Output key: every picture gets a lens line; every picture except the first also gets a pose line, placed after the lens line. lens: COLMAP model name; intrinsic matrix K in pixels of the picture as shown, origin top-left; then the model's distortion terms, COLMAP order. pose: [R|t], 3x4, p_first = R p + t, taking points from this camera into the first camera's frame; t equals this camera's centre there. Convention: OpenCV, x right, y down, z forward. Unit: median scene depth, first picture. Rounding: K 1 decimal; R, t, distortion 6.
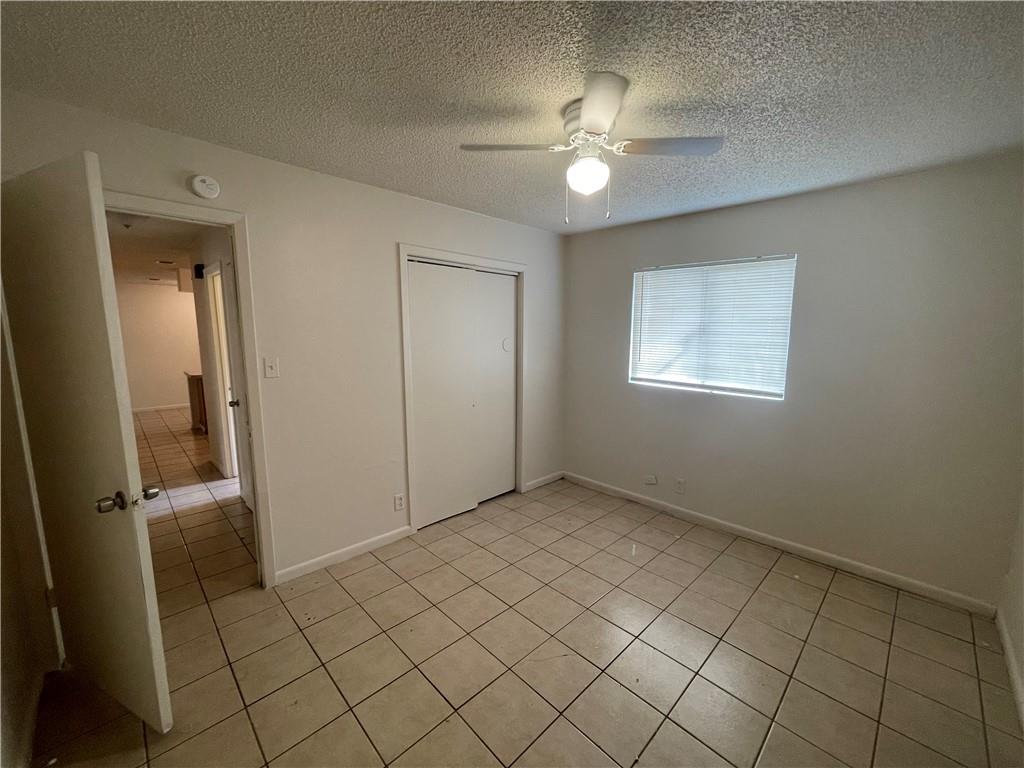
lens RADIAL K [[419.0, 0, 510.6], [0, 419.0, 389.2], [0, 0, 1]] dist [0.010992, -0.000072]
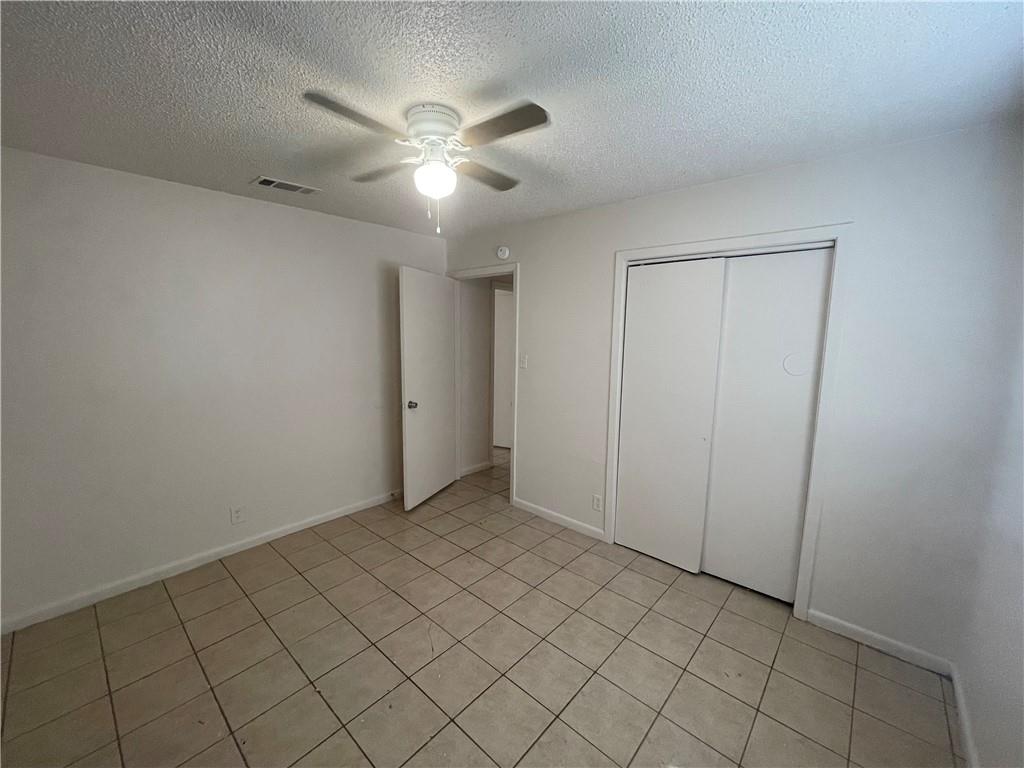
lens RADIAL K [[419.0, 0, 510.6], [0, 419.0, 389.2], [0, 0, 1]] dist [0.010992, -0.000072]
pose [[0.080354, 0.150878, -0.985281, 0.739741], [-0.152106, 0.978757, 0.137474, -0.126595], [0.985092, 0.138820, 0.101597, 0.669357]]
